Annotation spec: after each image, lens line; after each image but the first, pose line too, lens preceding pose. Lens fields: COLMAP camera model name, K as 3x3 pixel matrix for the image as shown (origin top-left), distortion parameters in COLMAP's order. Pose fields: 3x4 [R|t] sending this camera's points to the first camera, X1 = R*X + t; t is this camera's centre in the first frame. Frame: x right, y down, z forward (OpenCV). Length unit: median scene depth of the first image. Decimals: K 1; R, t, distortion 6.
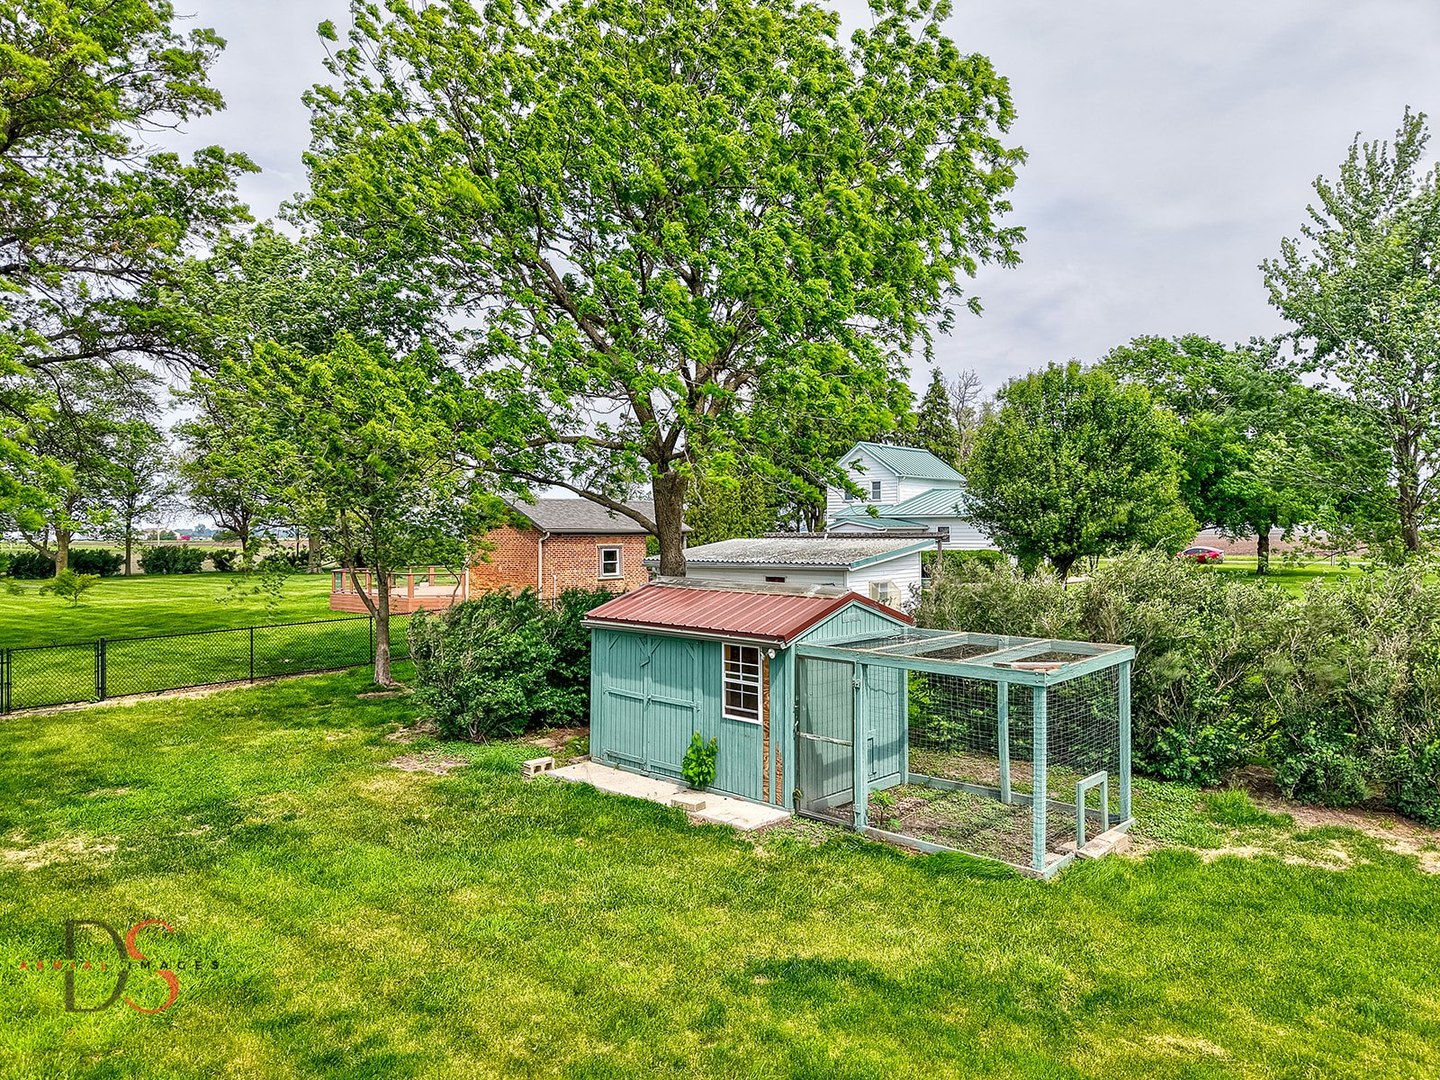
lens RADIAL K [[969.1, 0, 720.0], [0, 969.1, 540.0], [0, 0, 1]] dist [-0.002157, -0.001366]
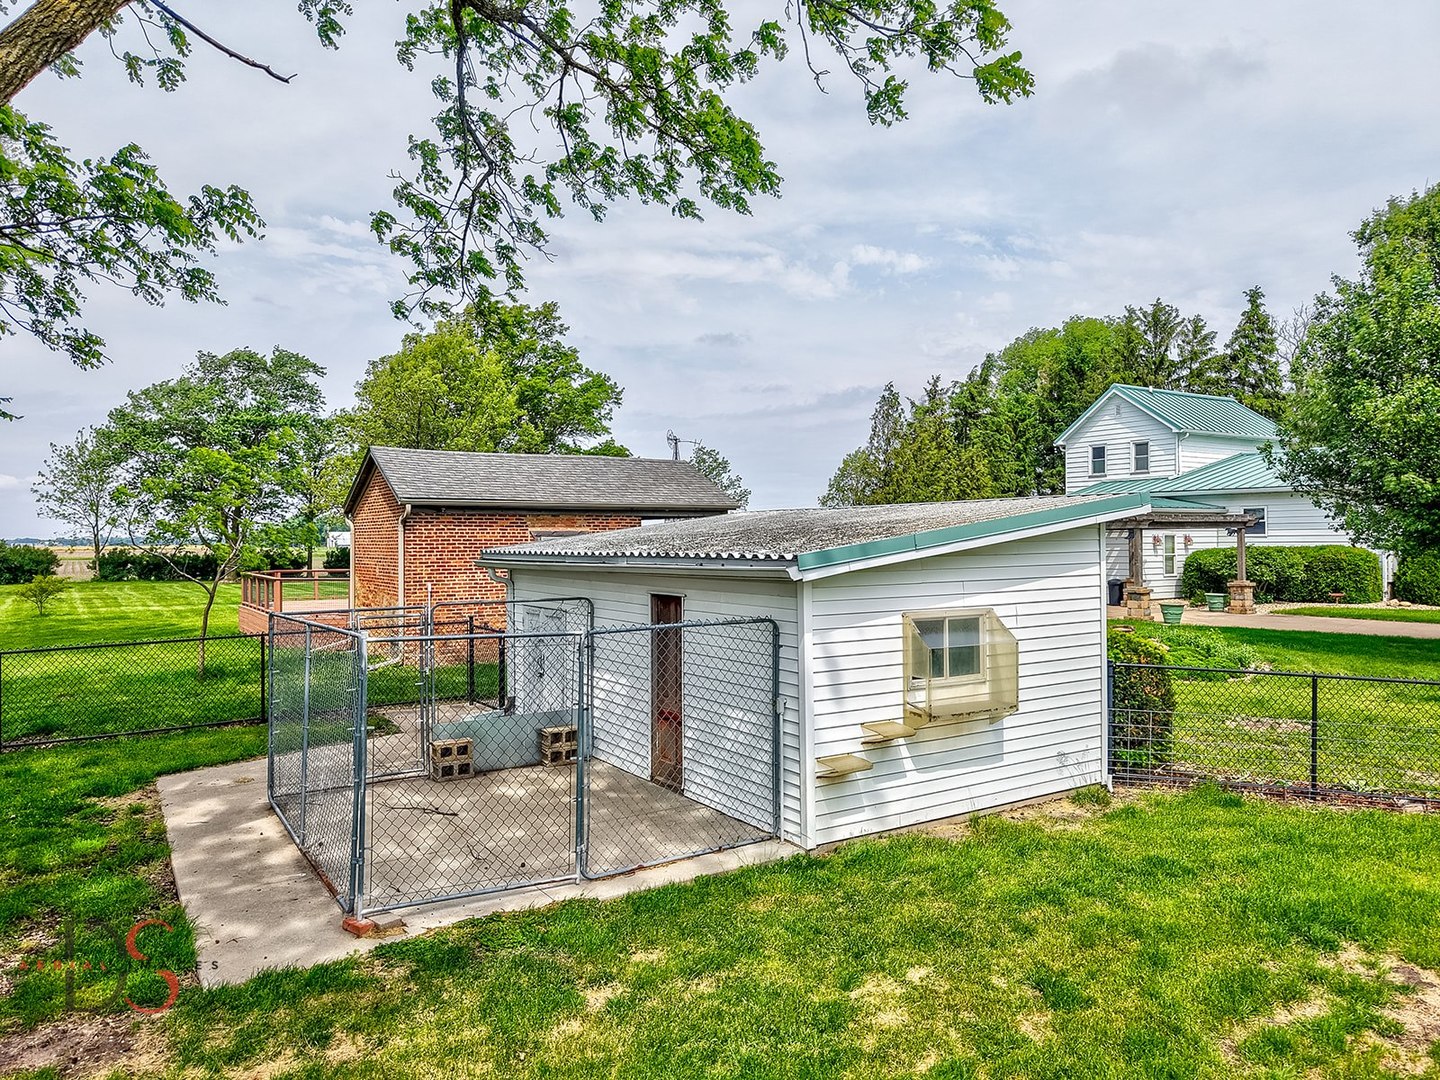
lens RADIAL K [[969.1, 0, 720.0], [0, 969.1, 540.0], [0, 0, 1]] dist [-0.002157, -0.001366]
pose [[0.954053, -0.002998, -0.299622, 0.086288], [0.000972, 0.999976, -0.006910, 0.008836], [0.299635, 0.006301, 0.954033, 0.297950]]
